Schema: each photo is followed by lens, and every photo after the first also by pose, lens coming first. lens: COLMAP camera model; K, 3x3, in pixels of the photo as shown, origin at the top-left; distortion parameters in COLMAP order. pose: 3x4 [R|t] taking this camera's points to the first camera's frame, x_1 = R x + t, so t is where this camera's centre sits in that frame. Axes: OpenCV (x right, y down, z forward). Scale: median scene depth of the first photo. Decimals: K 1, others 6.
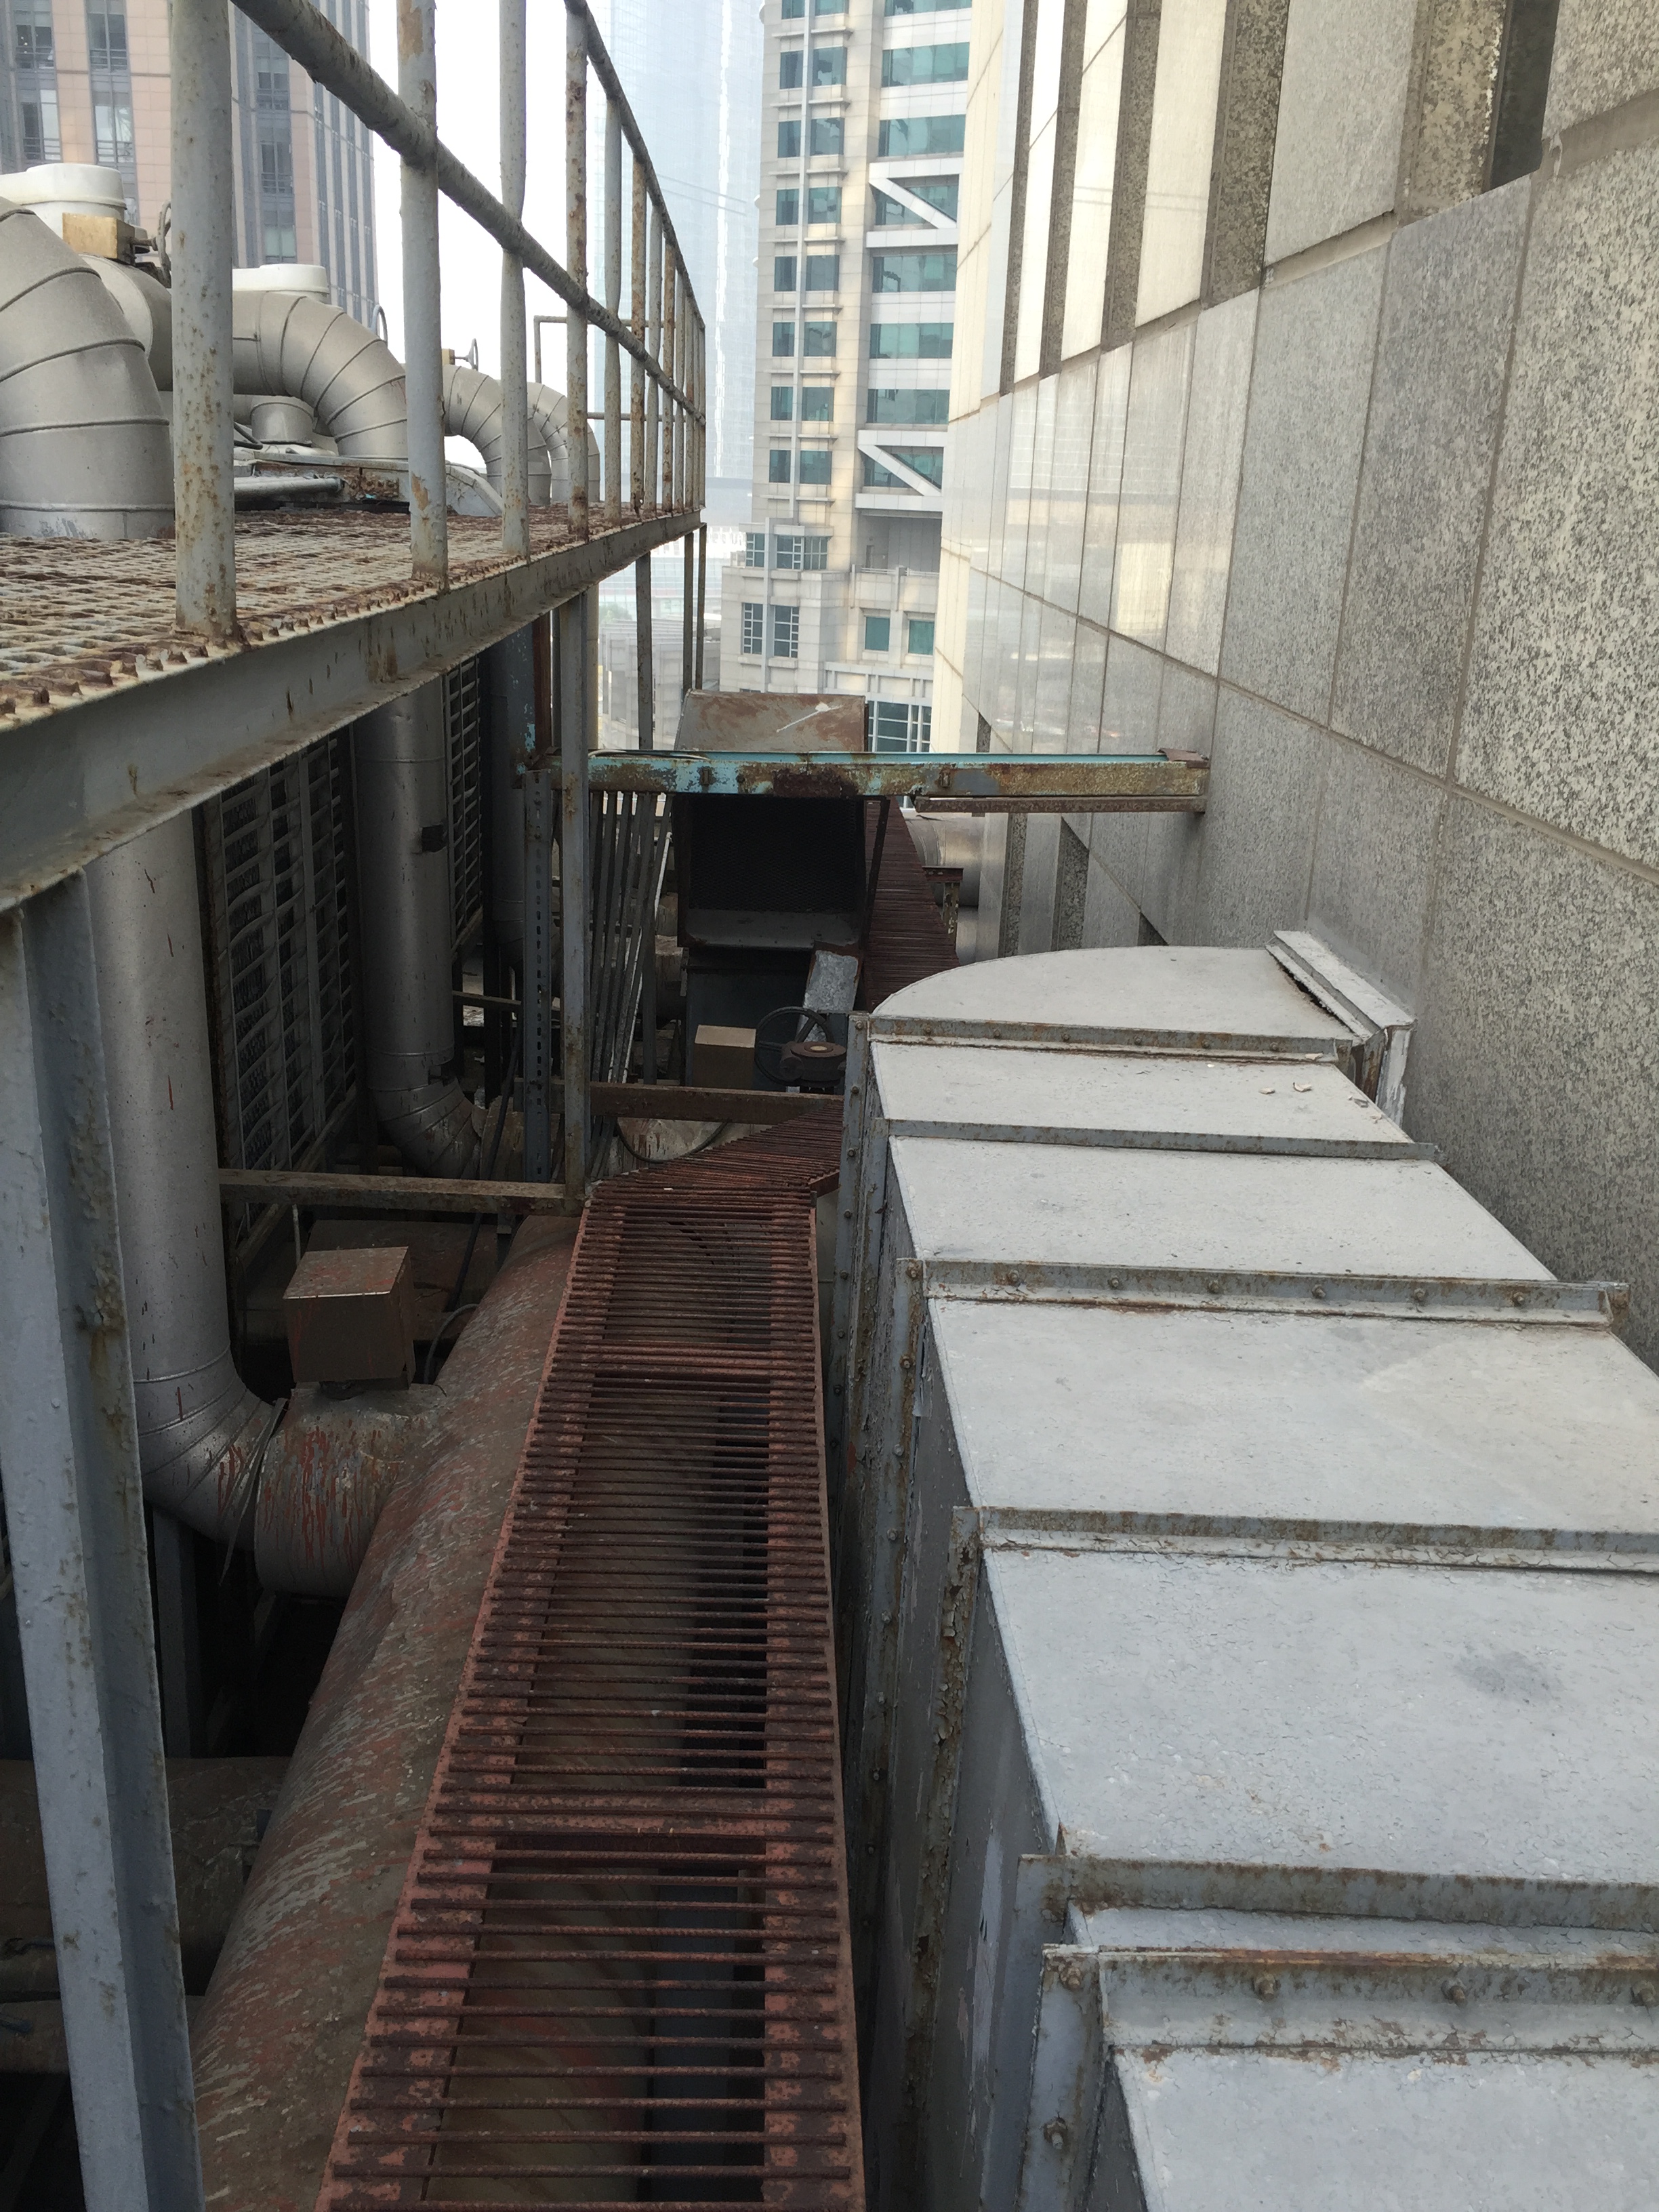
lens RADIAL K [[1865.4, 0, 840.8], [0, 1865.4, 1113.2], [0, 0, 1]] dist [0.068472, -0.080064]
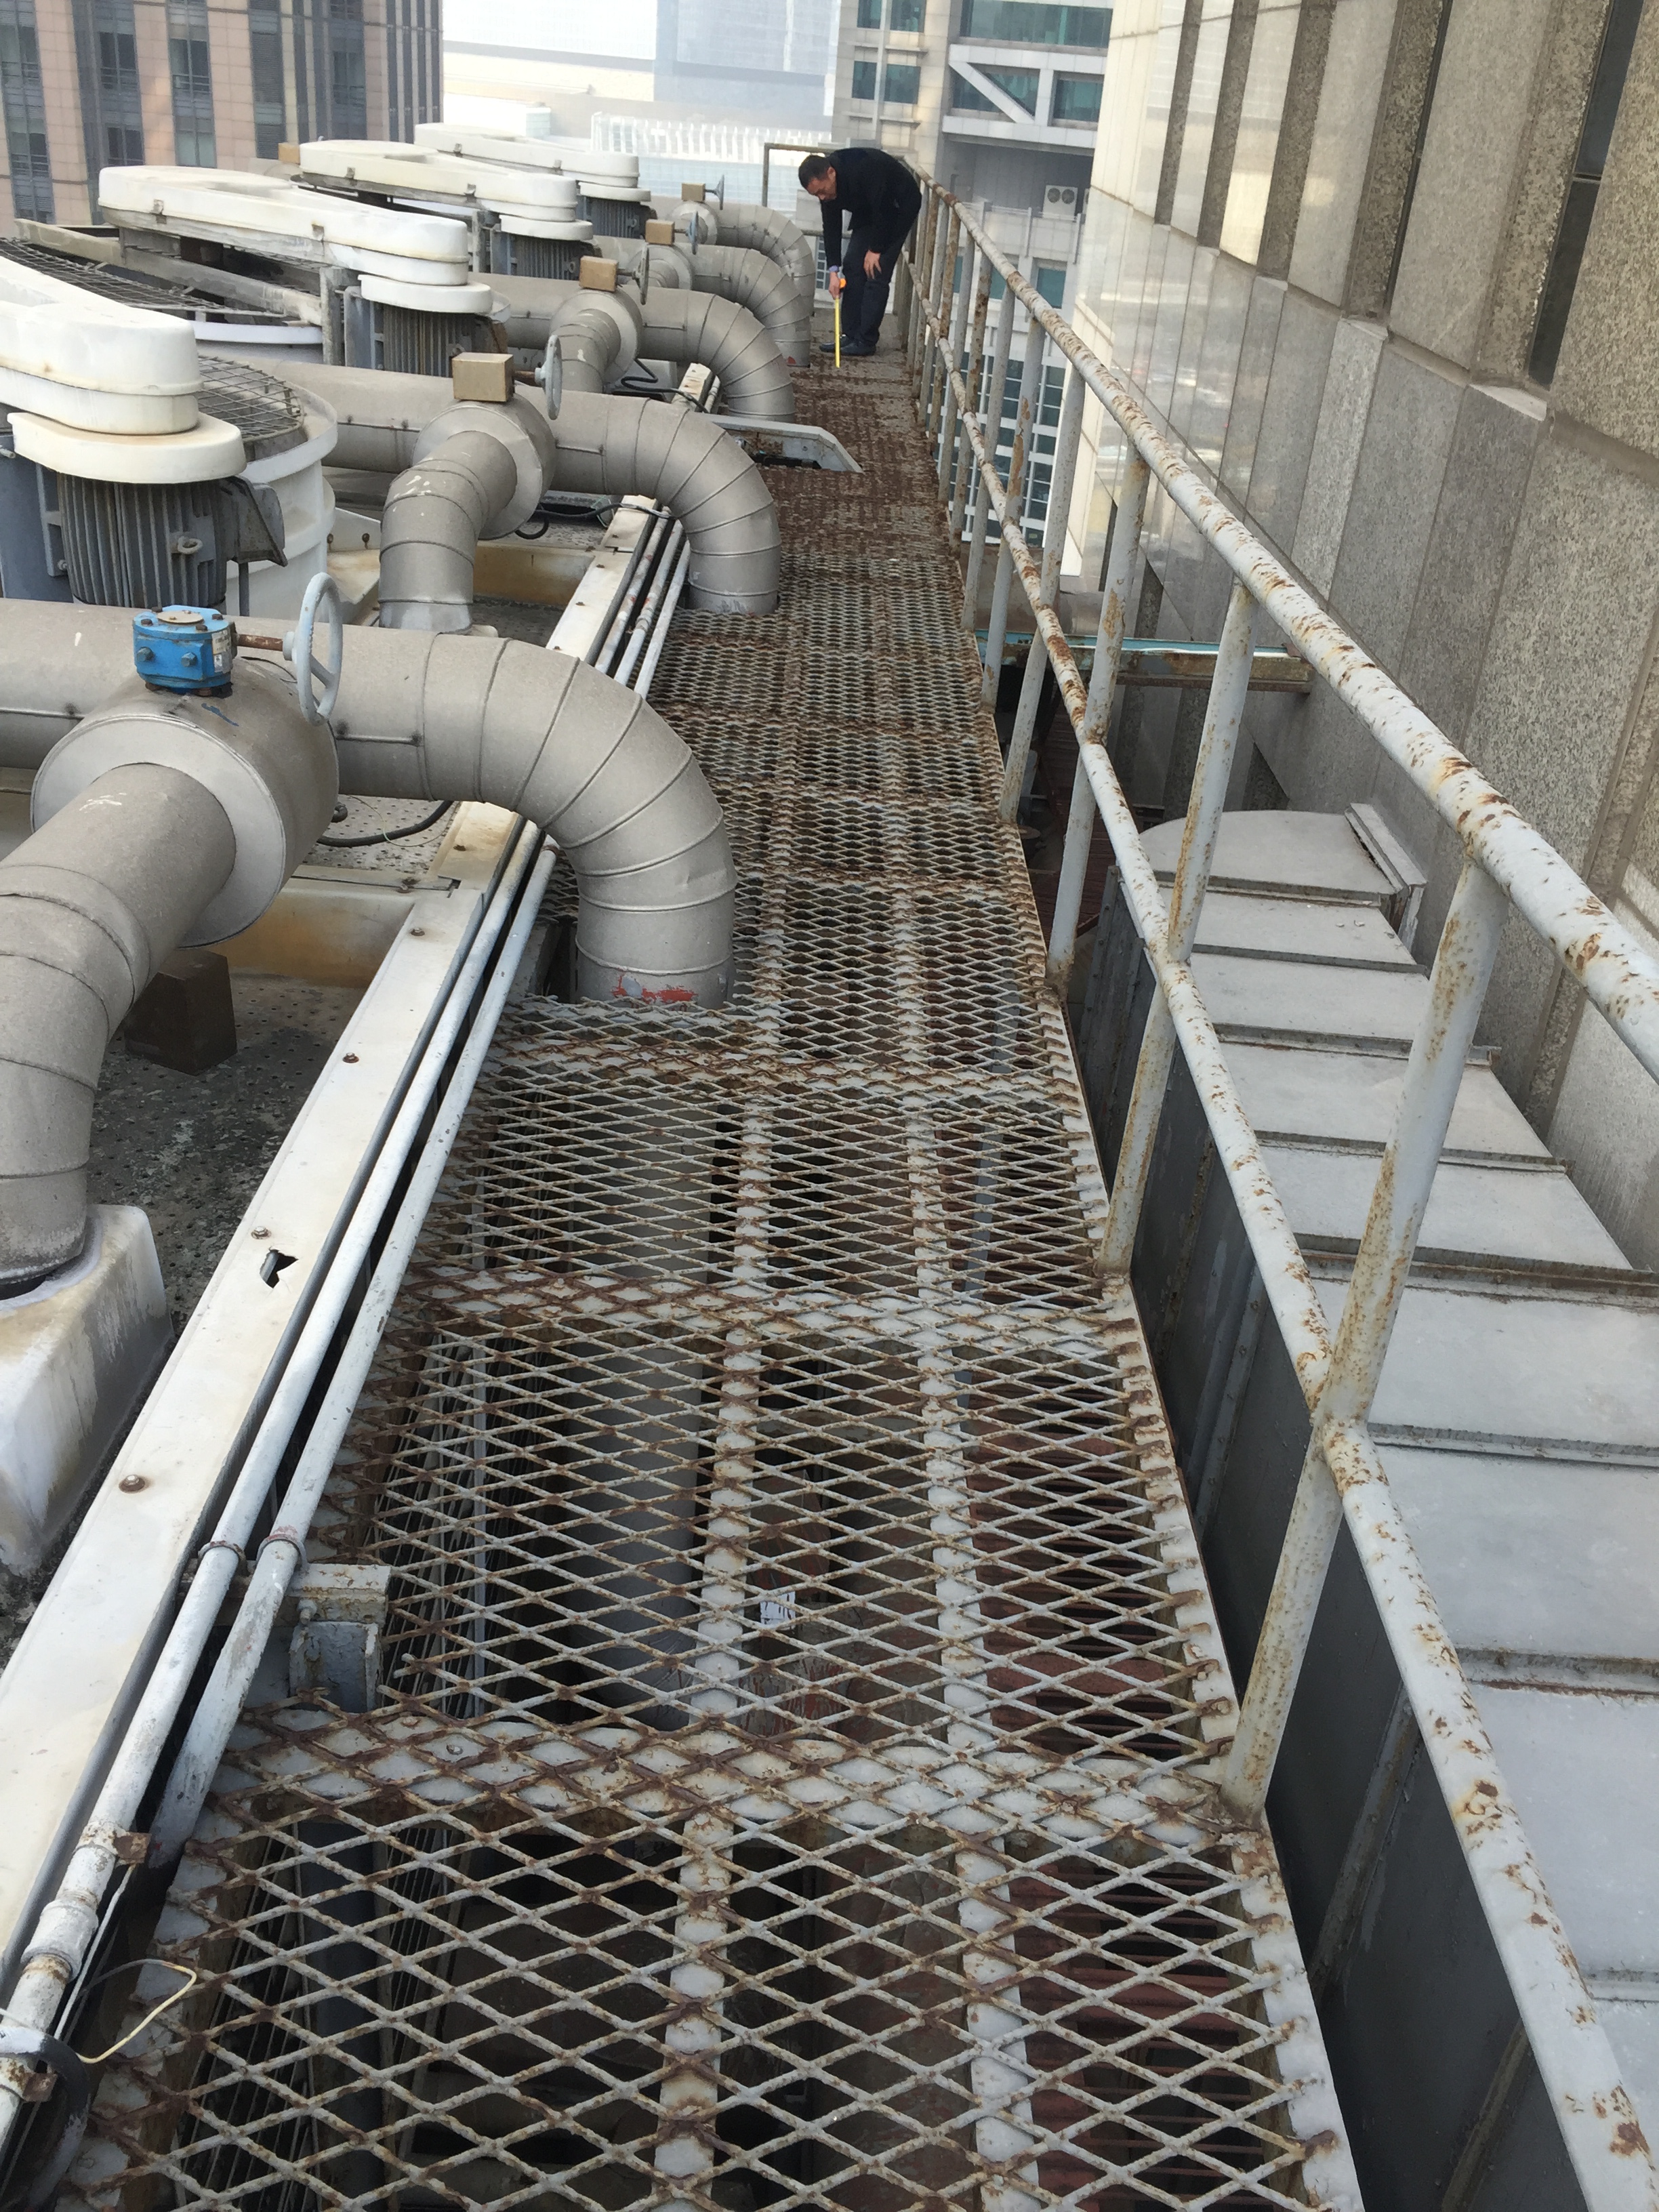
lens RADIAL K [[1865.4, 0, 823.3], [0, 1865.4, 1117.5], [0, 0, 1]] dist [0.068472, -0.080064]
pose [[0.998435, 0.052347, -0.019667, -0.122895], [-0.047948, 0.982385, 0.180611, -0.071118], [0.028775, -0.179385, 0.983358, -0.454159]]
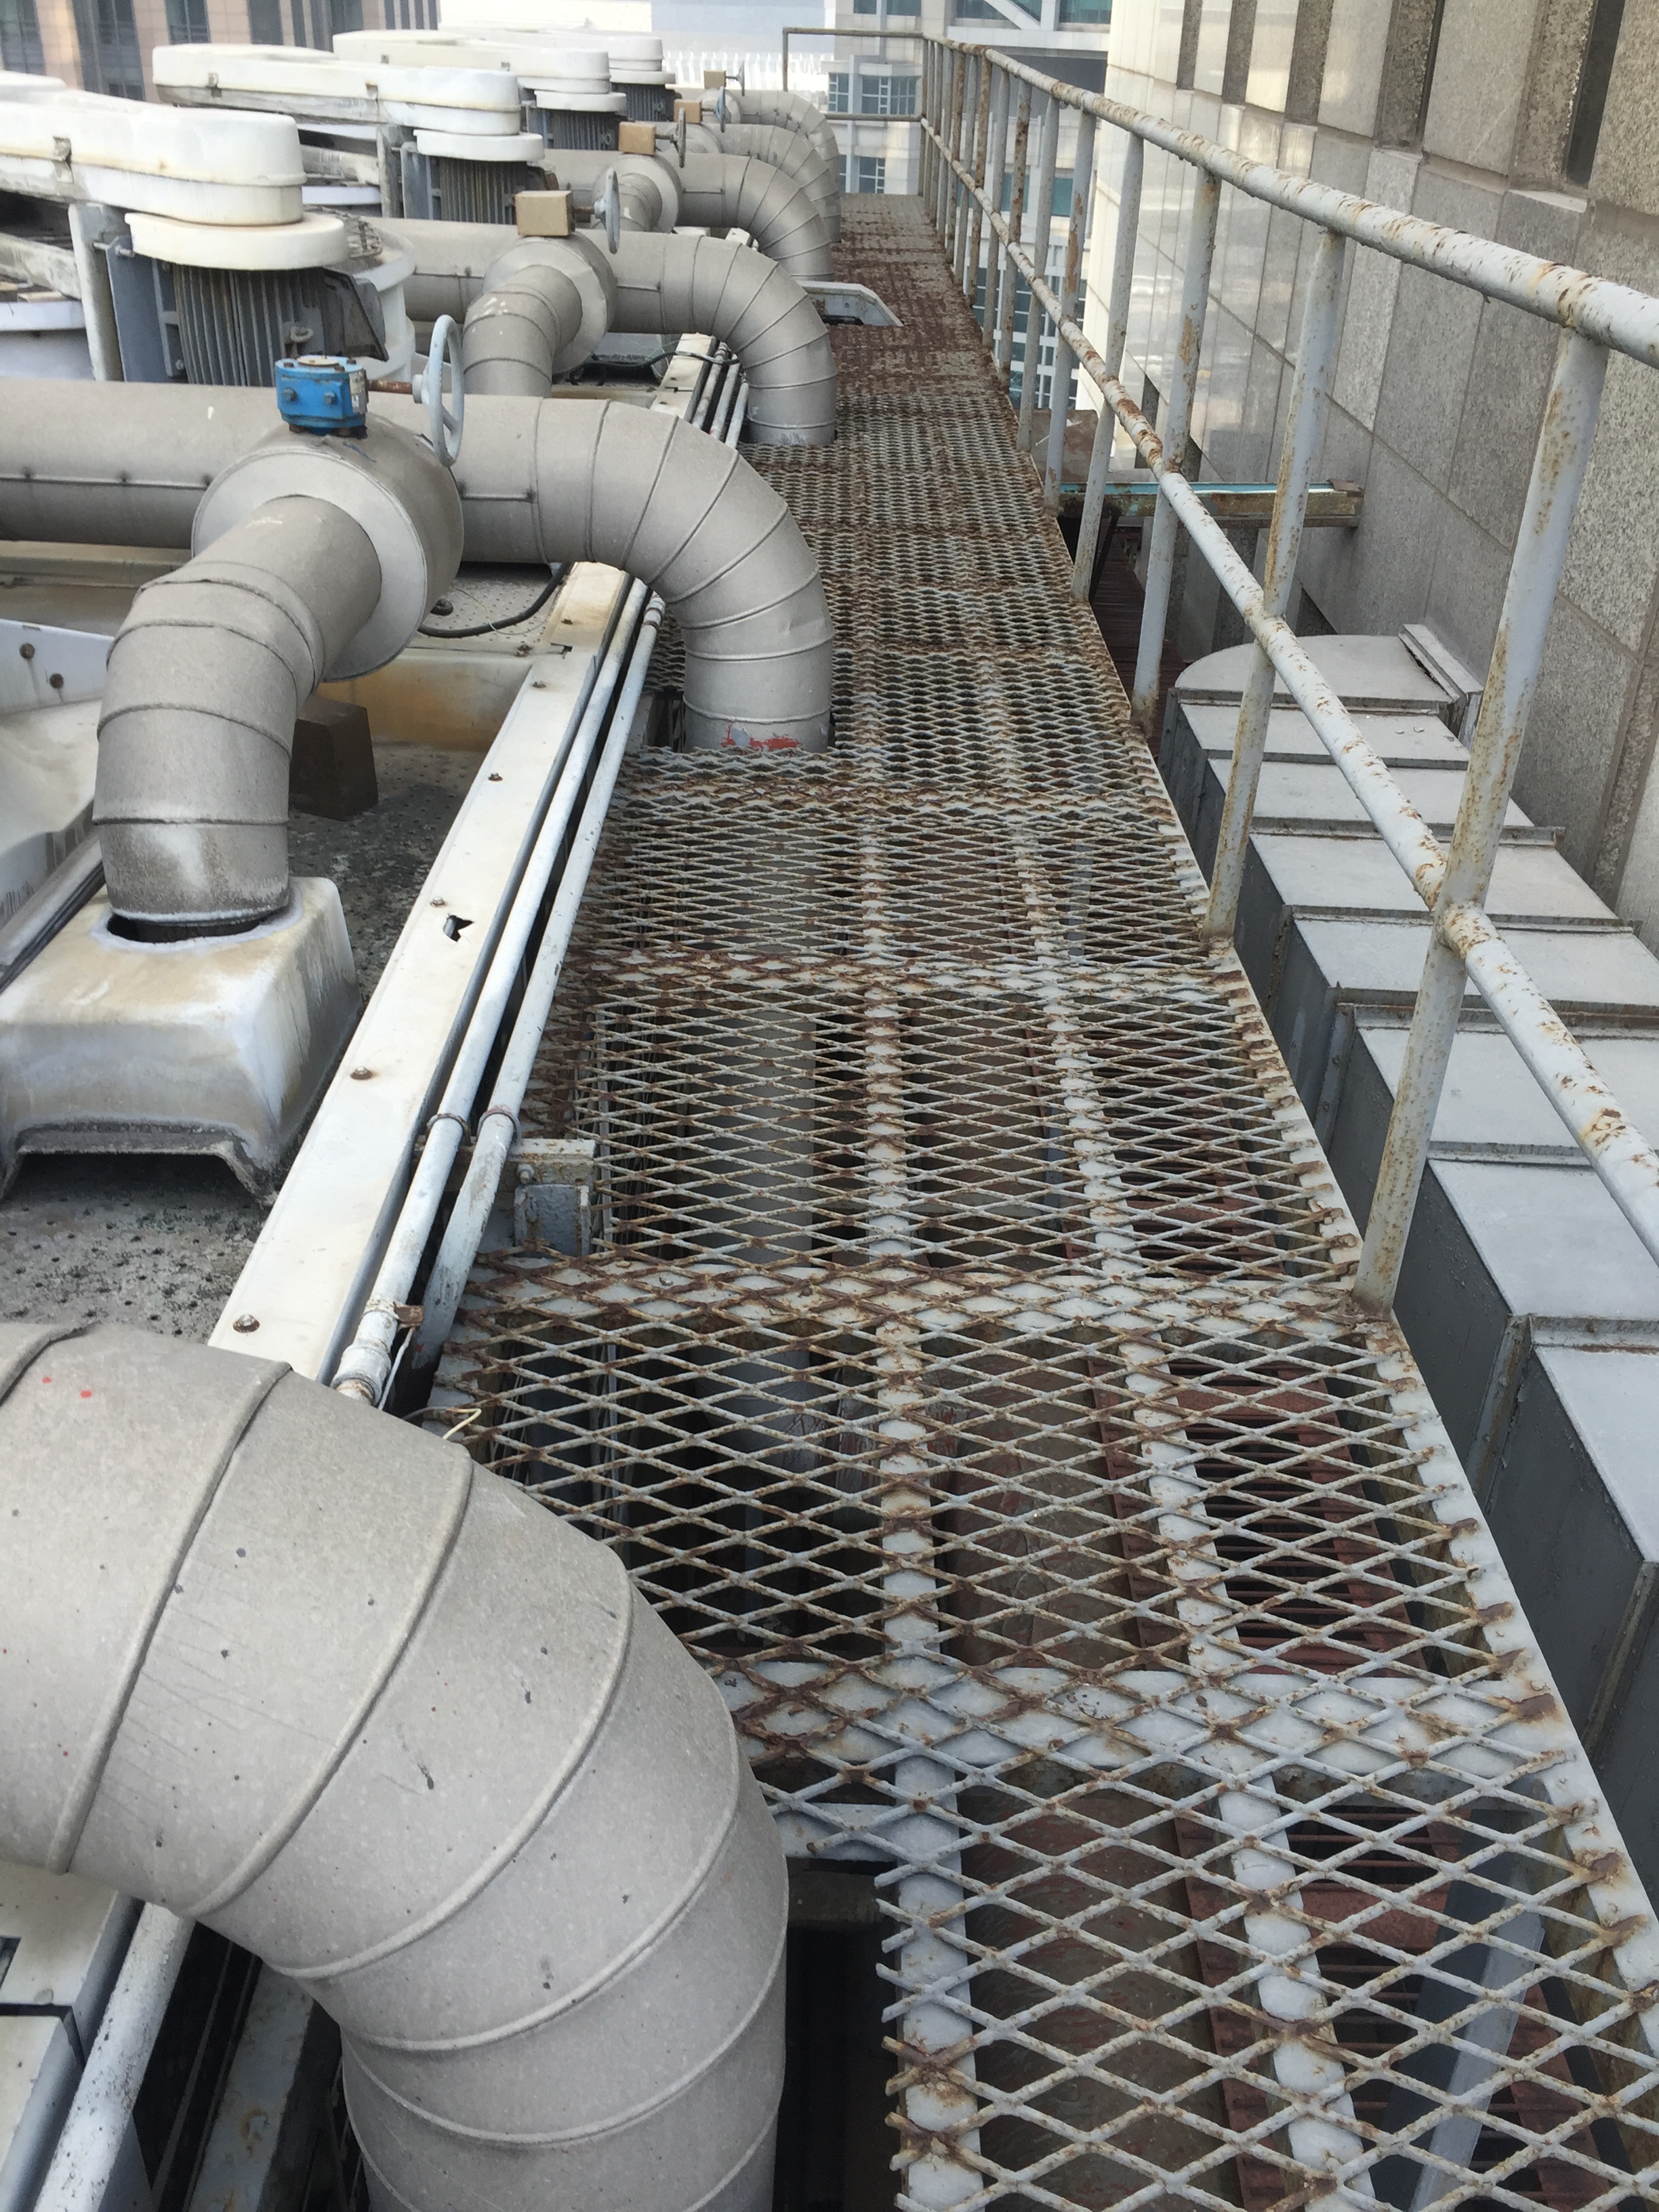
lens RADIAL K [[1865.4, 0, 834.5], [0, 1865.4, 1110.7], [0, 0, 1]] dist [0.068472, -0.080064]
pose [[0.999240, 0.008023, -0.038146, -0.138575], [0.000137, 0.977863, 0.209245, -0.018364], [0.038981, -0.209091, 0.977119, -0.495748]]
